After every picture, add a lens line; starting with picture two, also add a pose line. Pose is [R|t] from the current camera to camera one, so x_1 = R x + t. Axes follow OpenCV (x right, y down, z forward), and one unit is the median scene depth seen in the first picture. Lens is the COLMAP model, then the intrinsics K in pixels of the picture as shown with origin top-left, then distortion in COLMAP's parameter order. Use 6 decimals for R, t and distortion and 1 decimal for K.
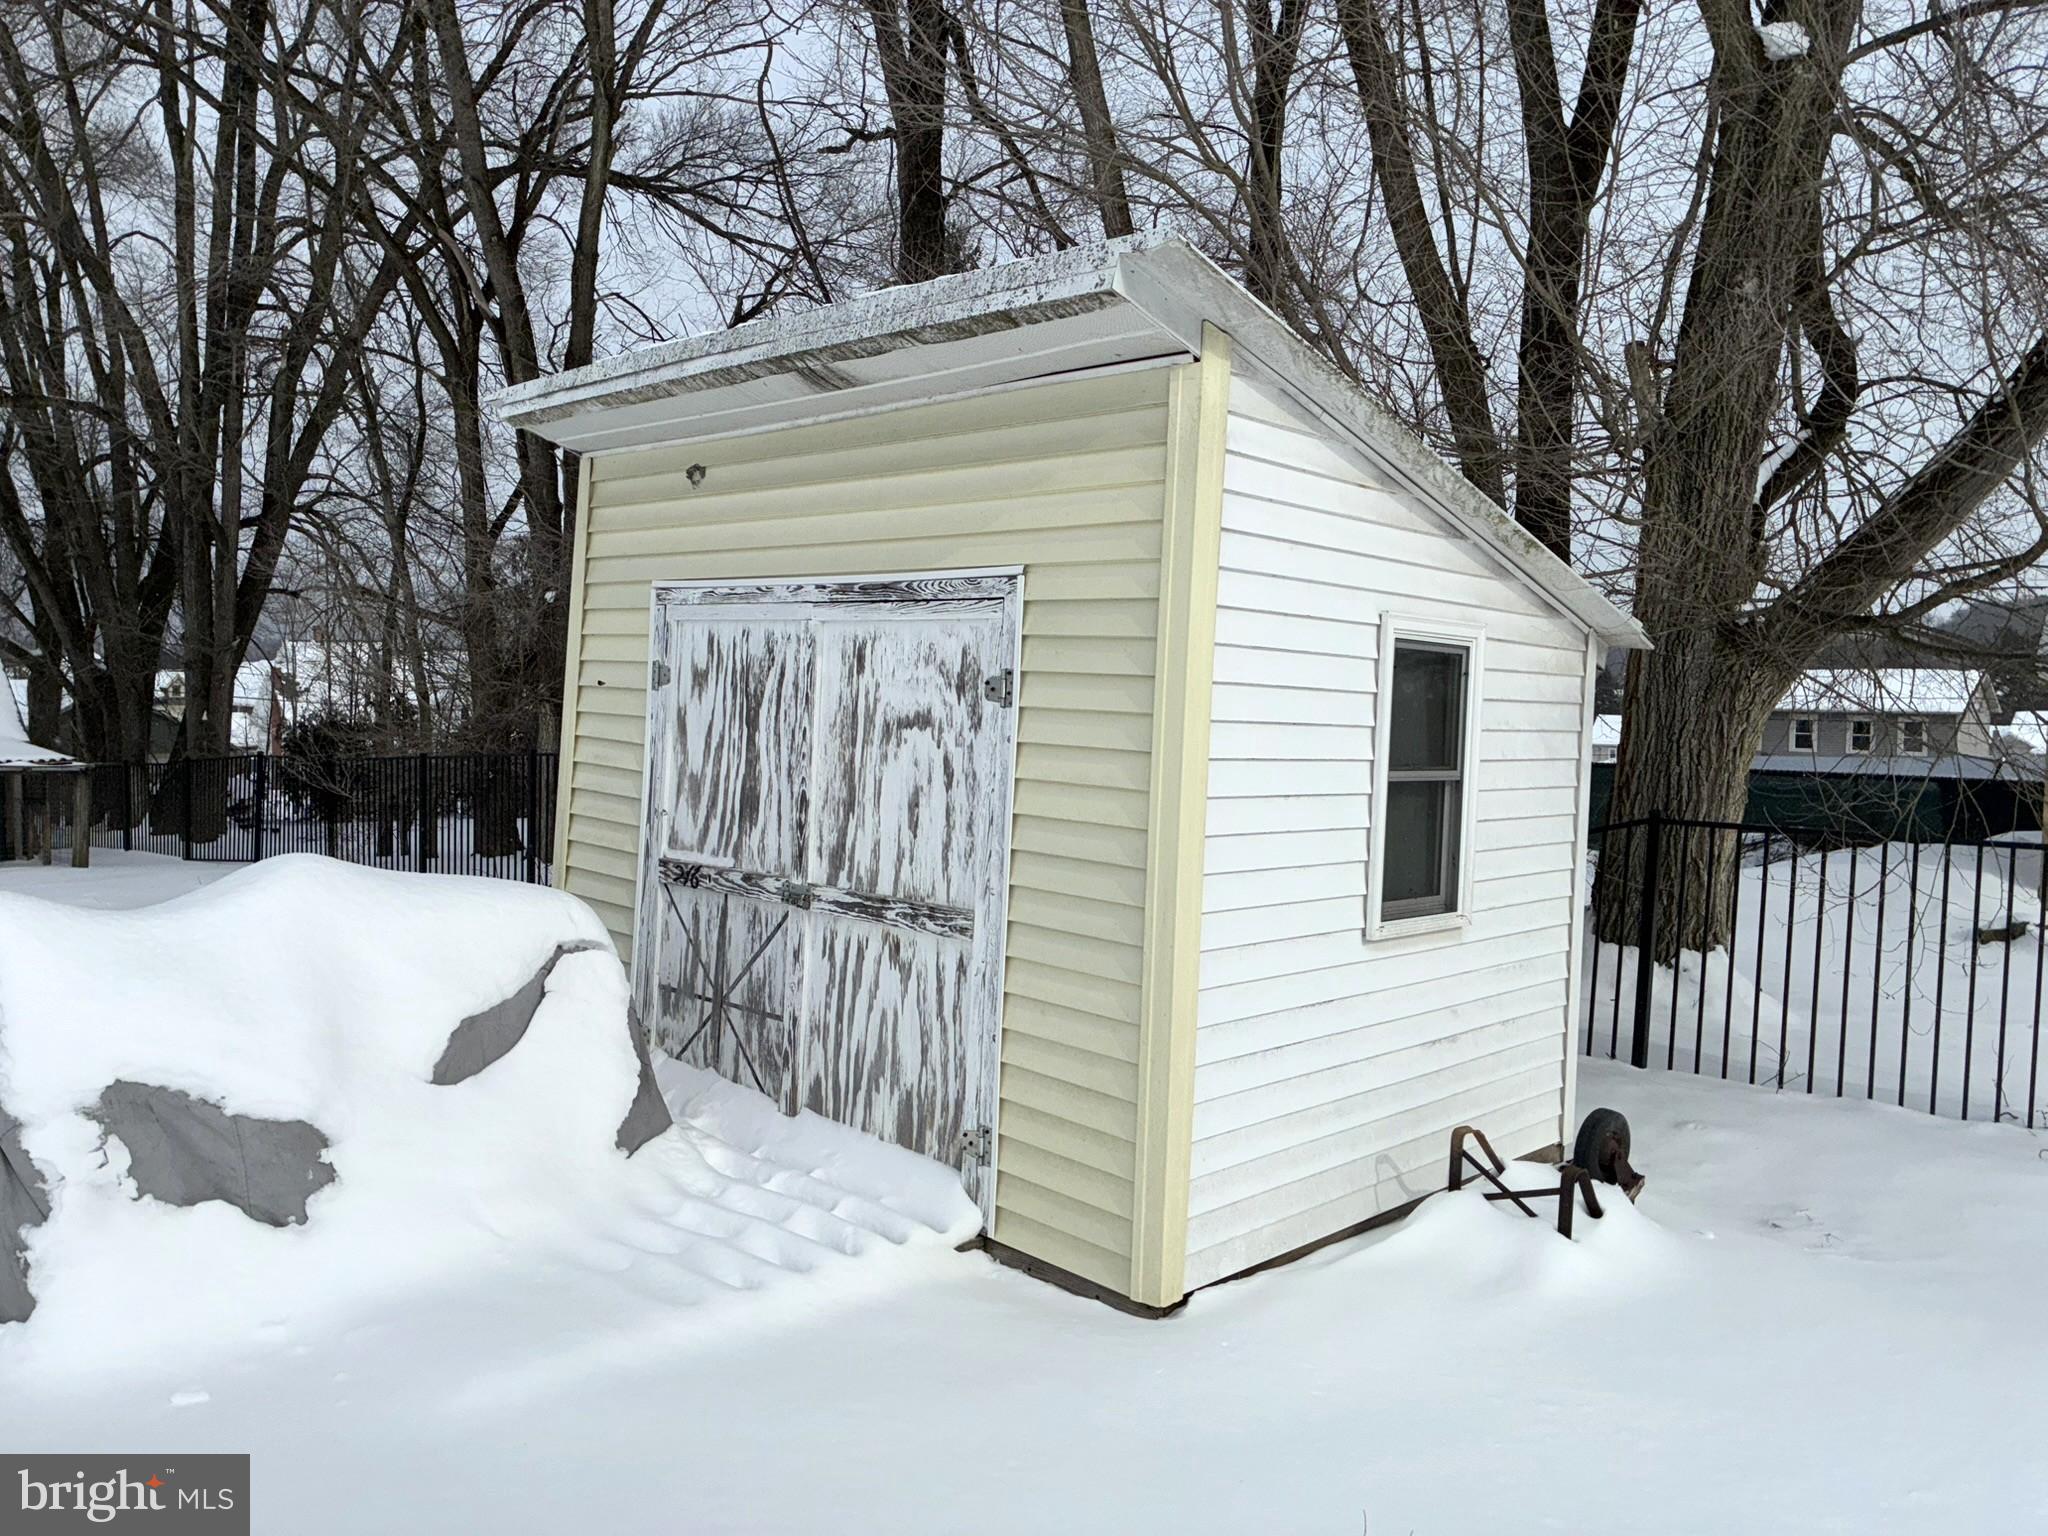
lens RADIAL K [[1554.4, 0, 1017.1], [0, 1554.4, 763.2], [0, 0, 1]] dist [0.012581, -0.010023]
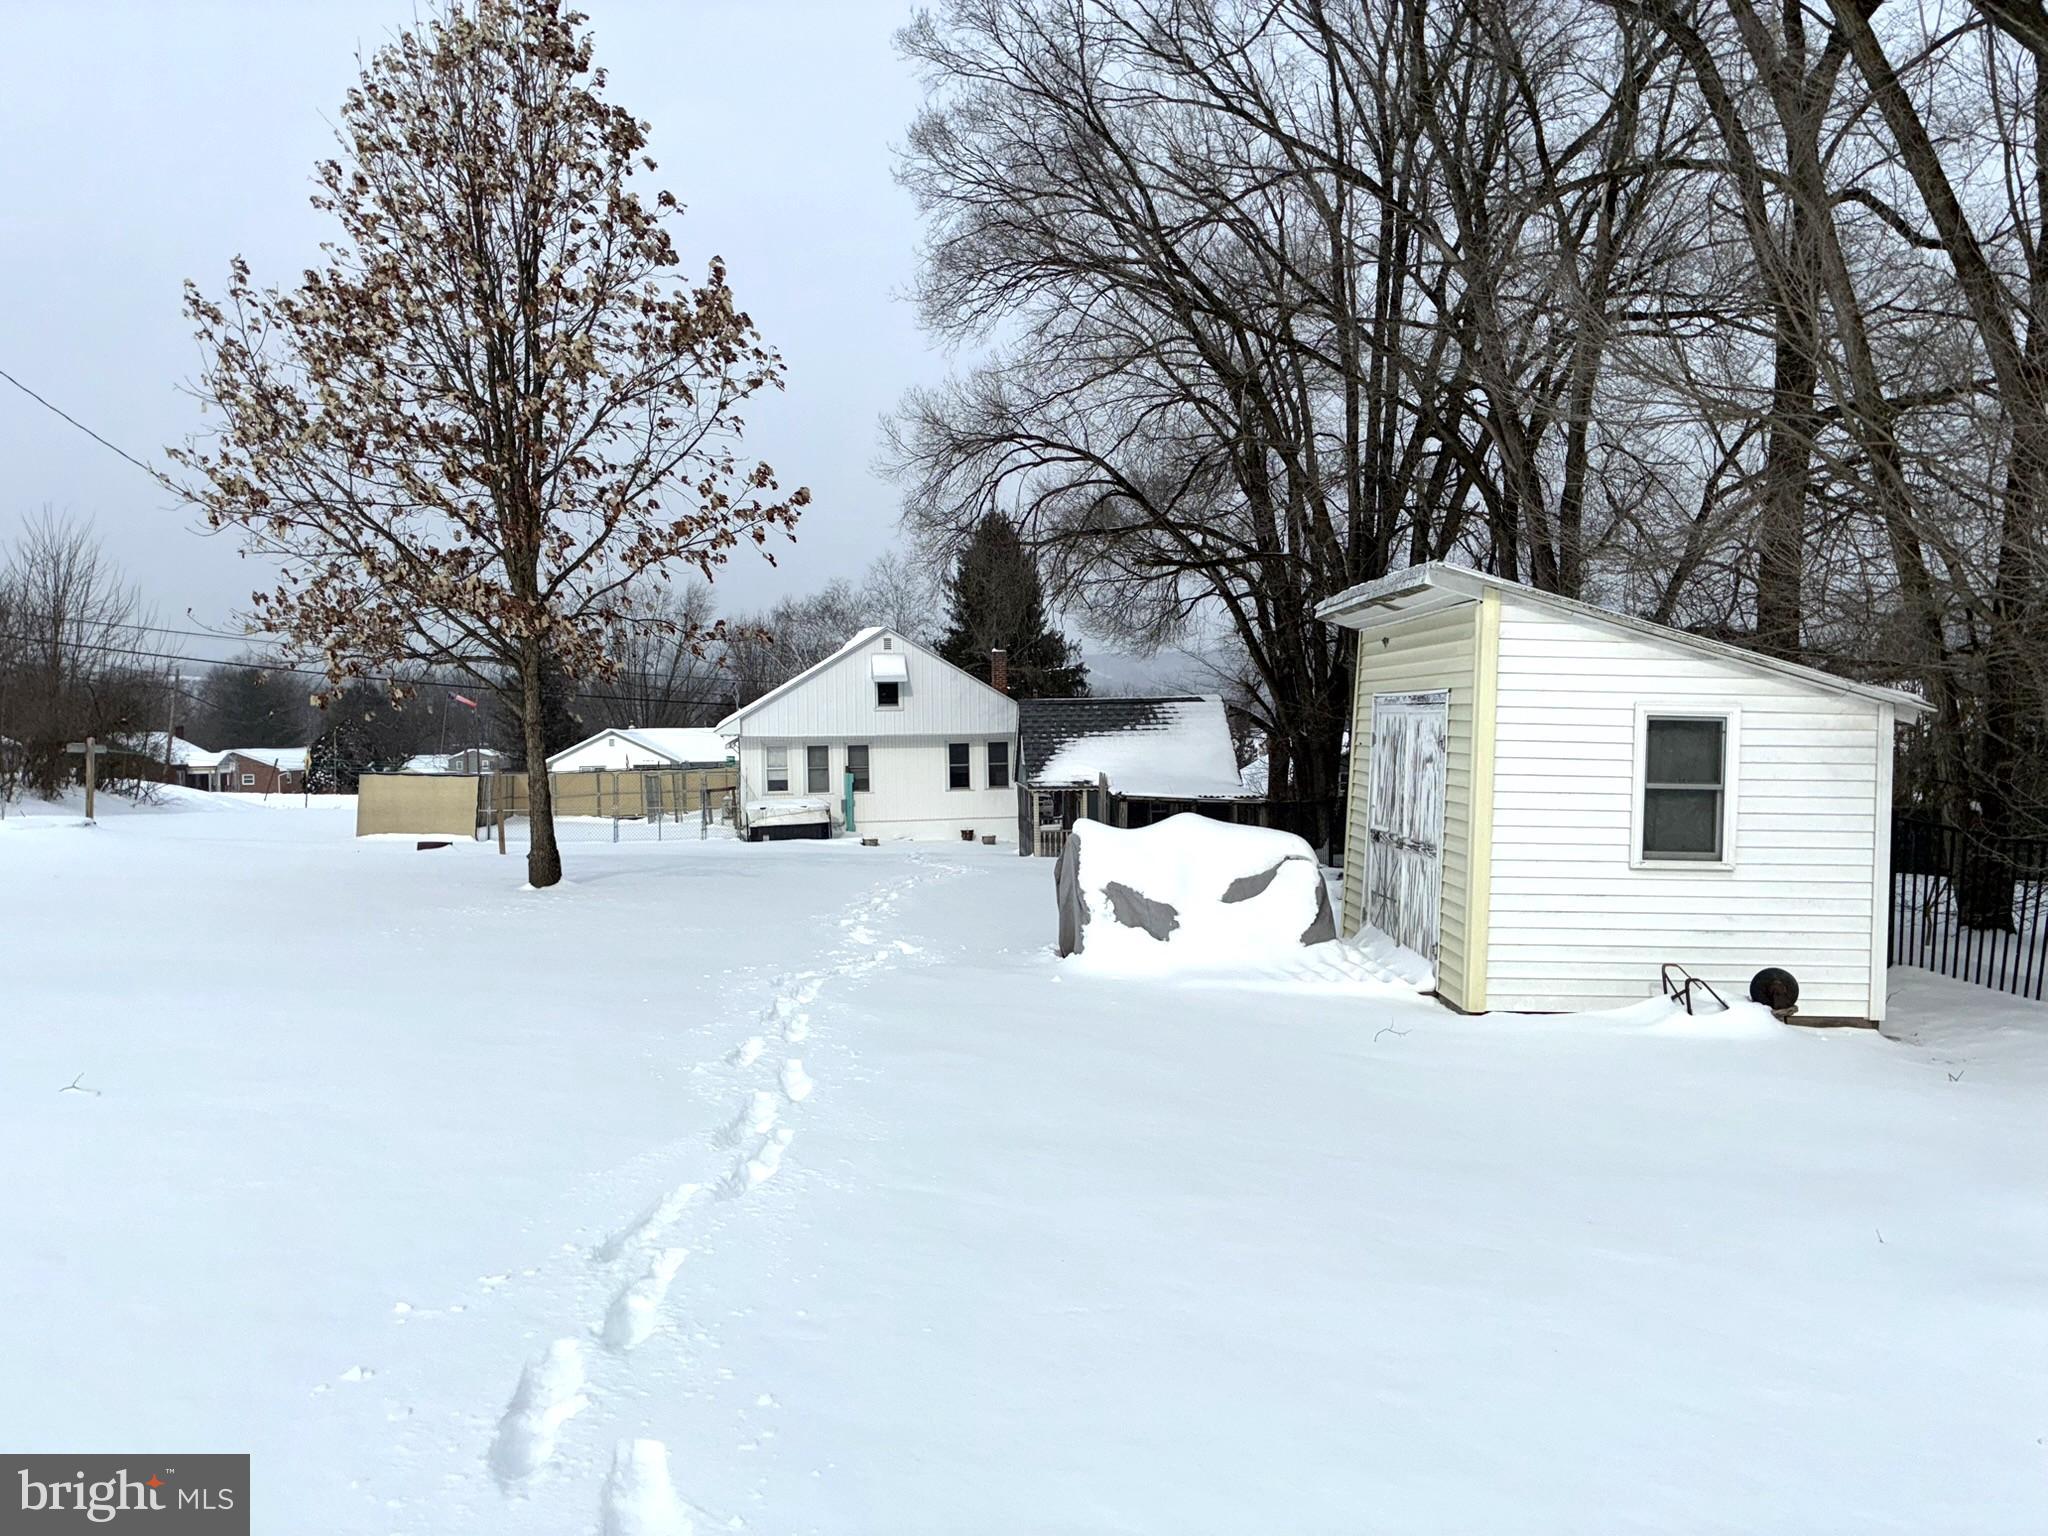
lens RADIAL K [[1554.4, 0, 1023.7], [0, 1554.4, 774.0], [0, 0, 1]] dist [0.012581, -0.010023]
pose [[0.725587, -0.002738, -0.688125, 1.027601], [-0.019601, 0.999504, -0.024646, 0.058511], [0.687851, 0.031371, 0.725174, -0.972017]]
